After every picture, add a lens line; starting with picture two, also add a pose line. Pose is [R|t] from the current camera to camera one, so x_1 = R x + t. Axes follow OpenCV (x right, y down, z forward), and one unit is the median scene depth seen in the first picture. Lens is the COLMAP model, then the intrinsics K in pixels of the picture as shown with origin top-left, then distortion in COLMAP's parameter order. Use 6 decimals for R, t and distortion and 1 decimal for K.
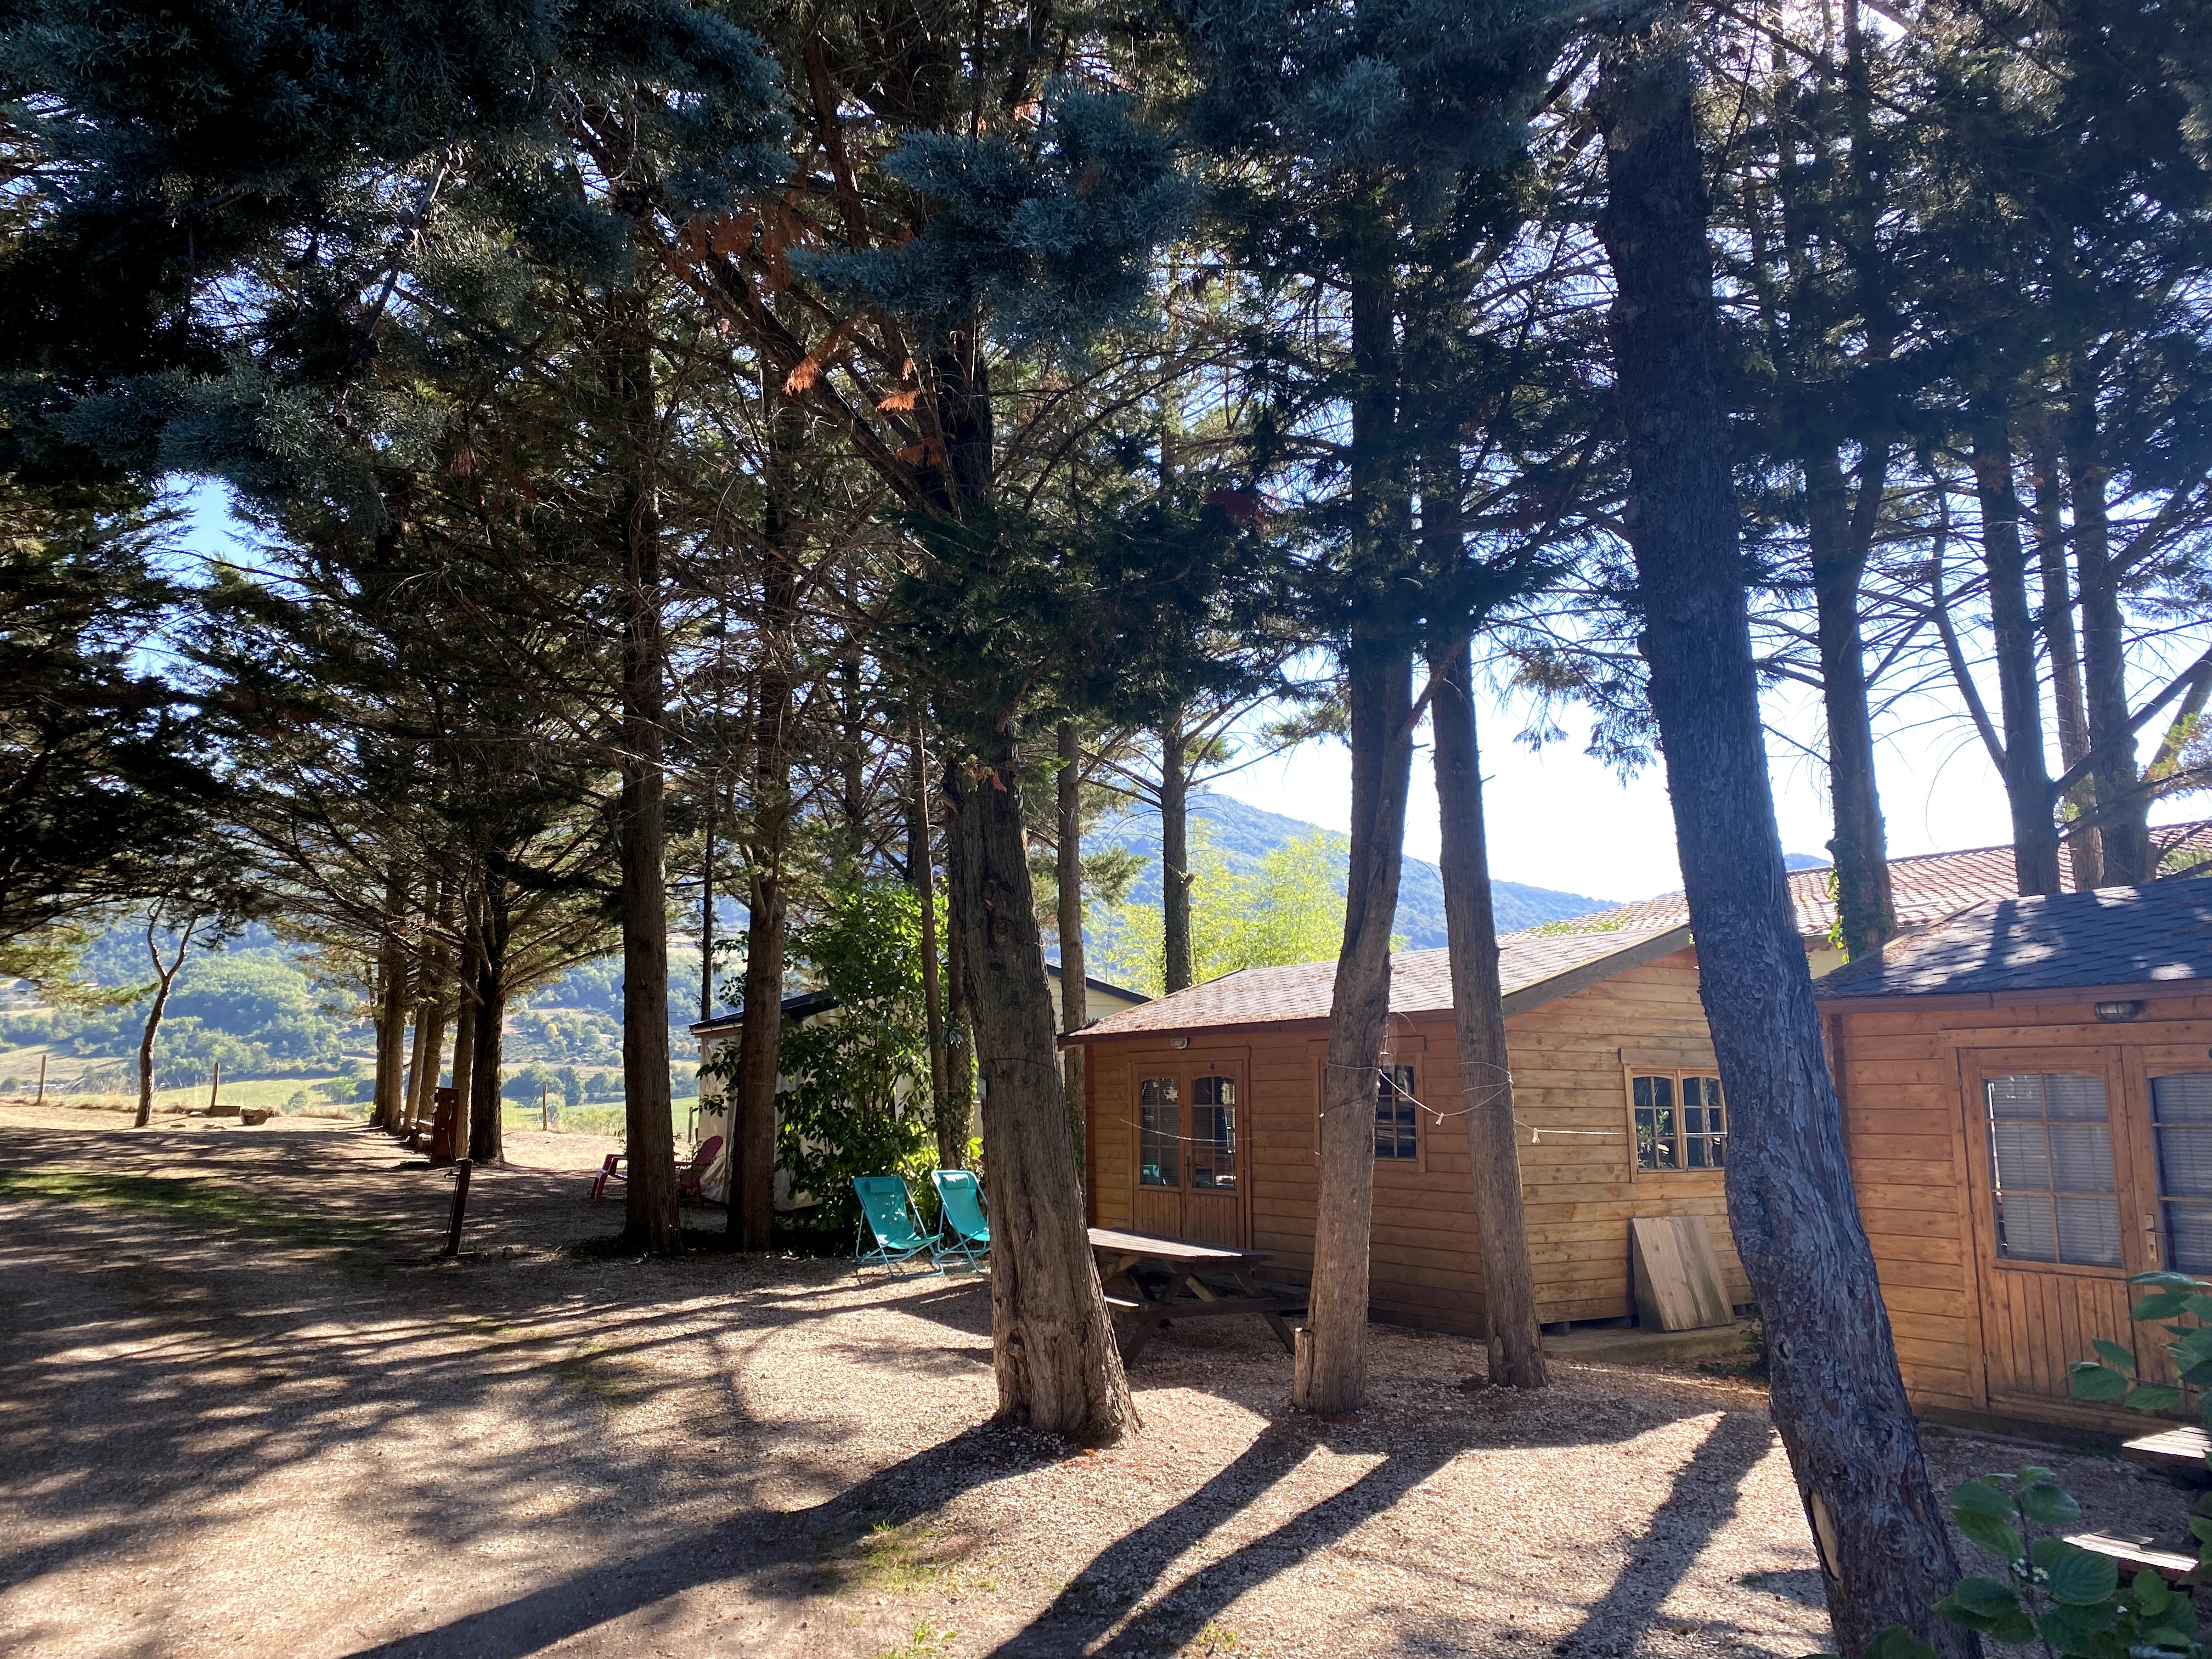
lens RADIAL K [[1691.7, 0, 1105.9], [0, 1691.7, 842.7], [0, 0, 1]] dist [0.004964, 0.002081]
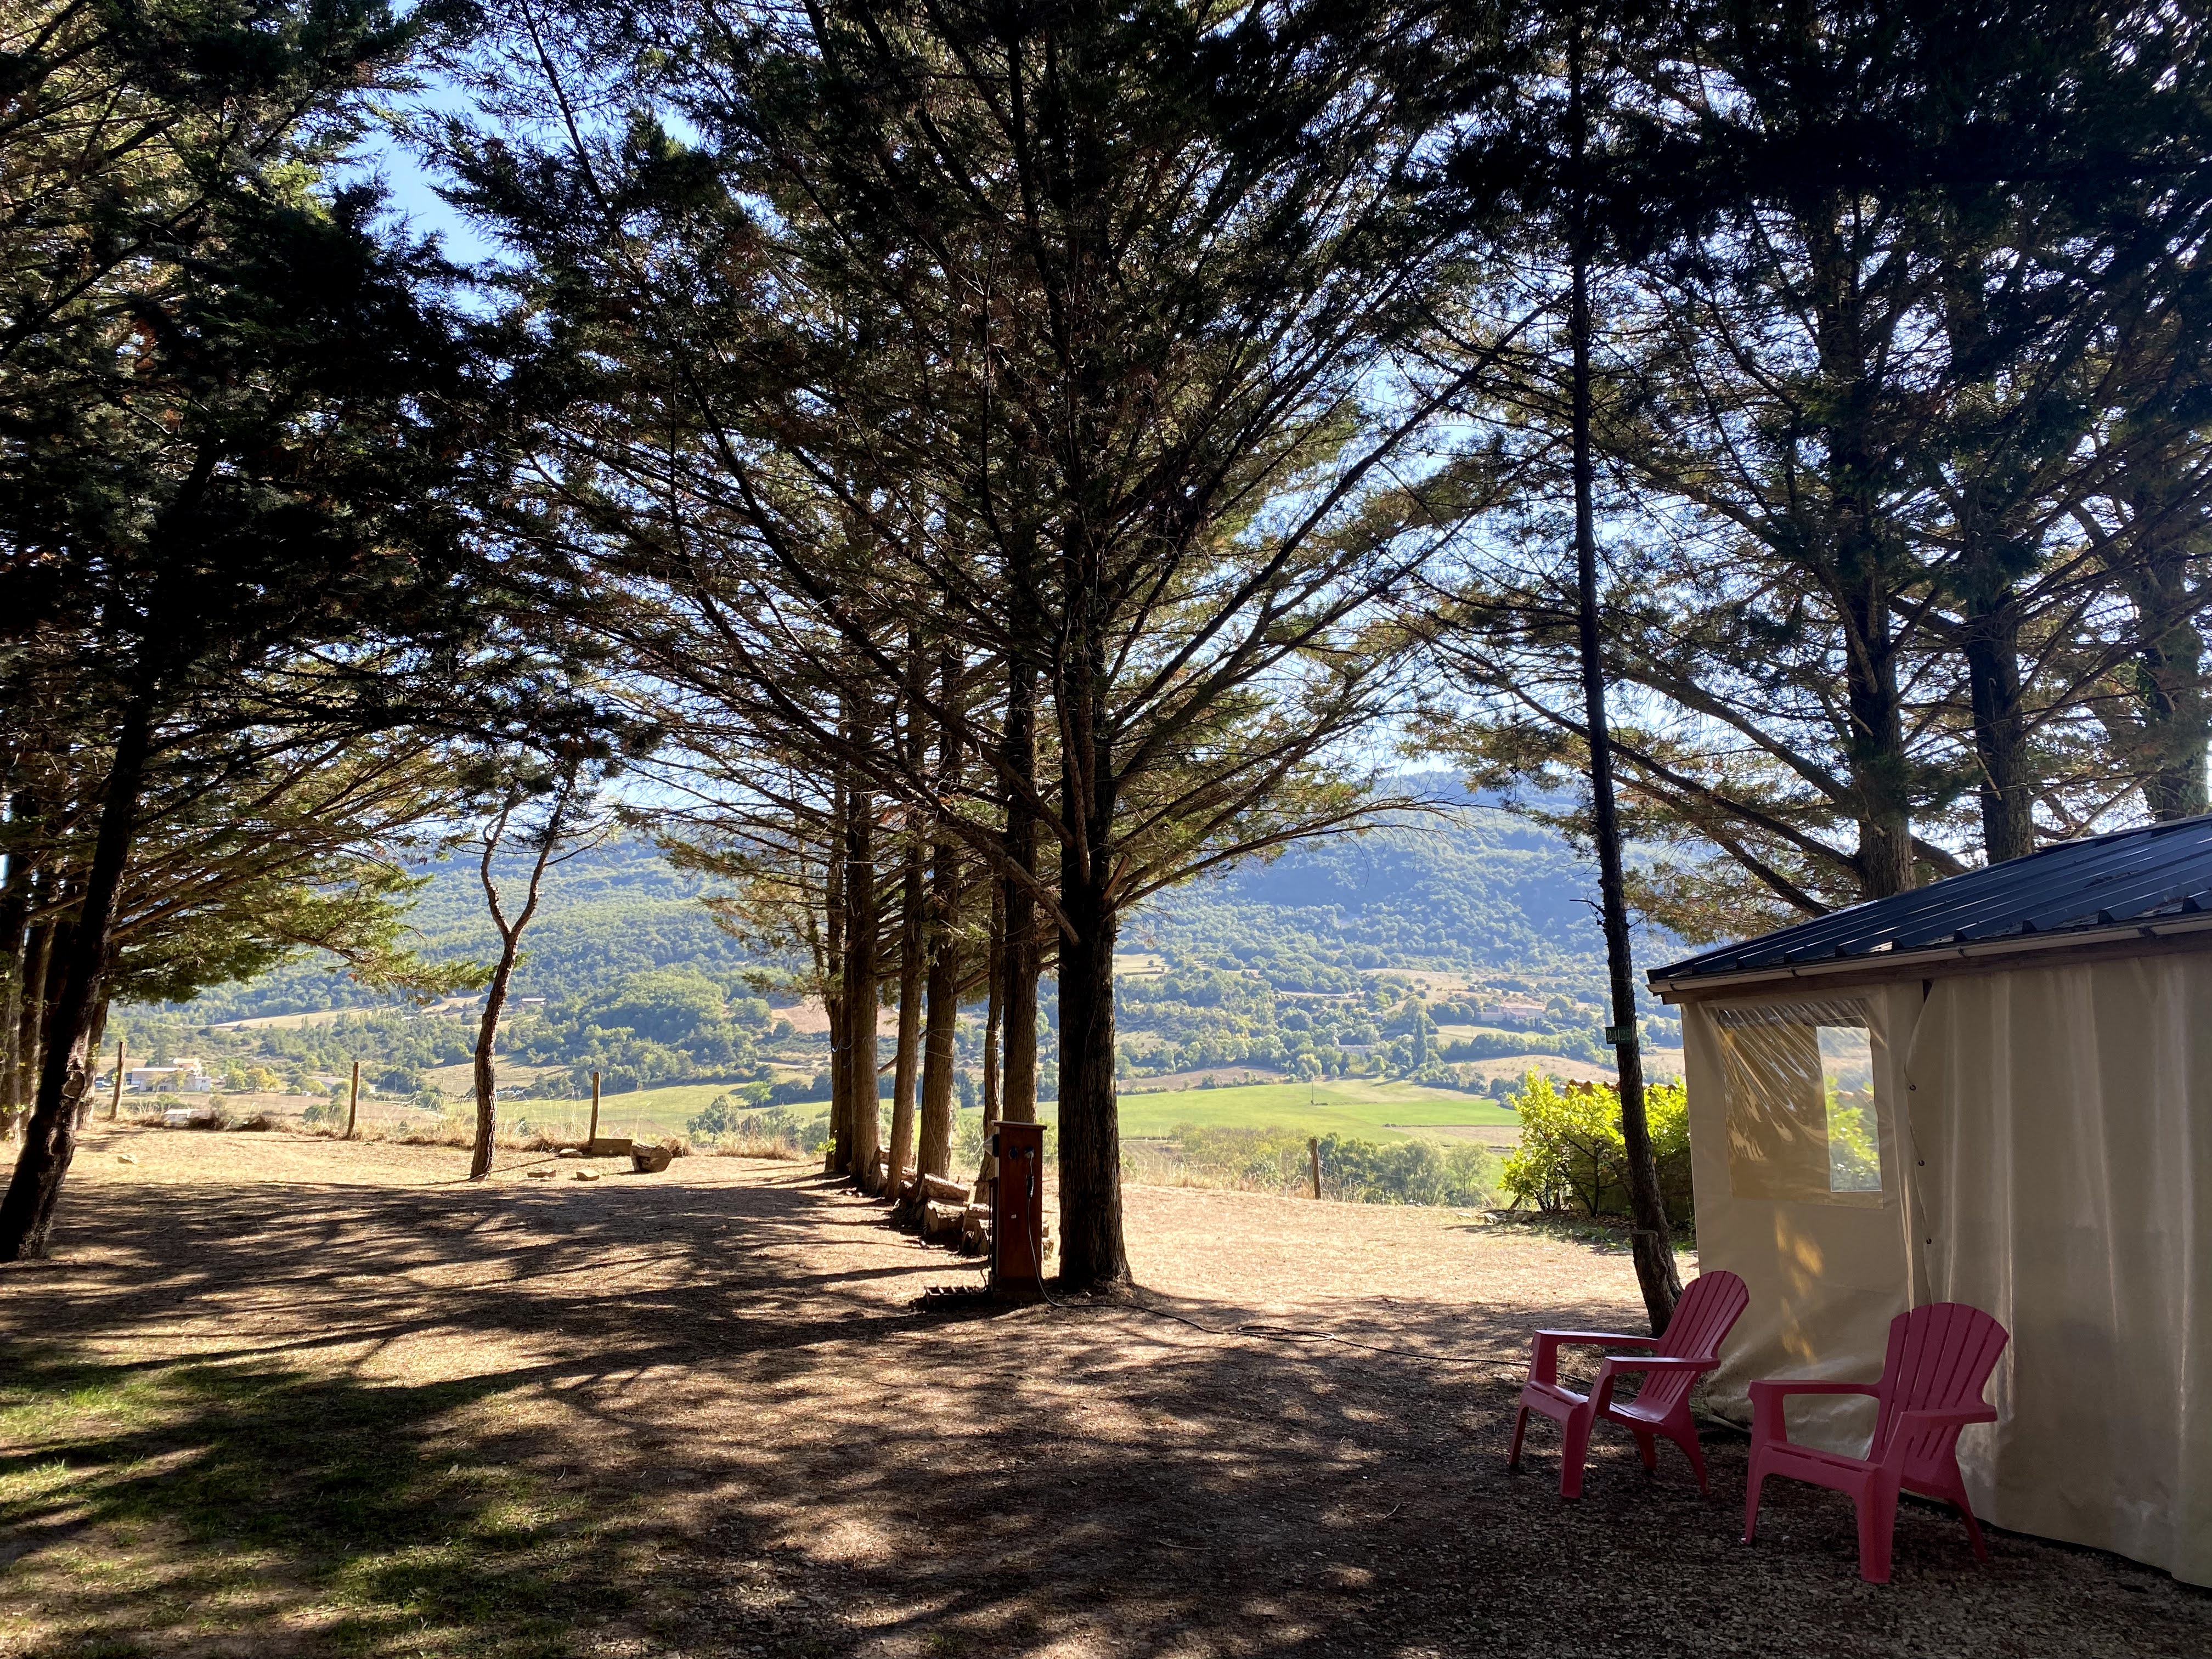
lens RADIAL K [[1691.7, 0, 1109.1], [0, 1691.7, 821.6], [0, 0, 1]] dist [0.004964, 0.002081]
pose [[0.976423, -0.042668, -0.211608, -0.198229], [0.040198, 0.999064, -0.015962, 0.054204], [0.212091, 0.007080, 0.977224, 0.419872]]
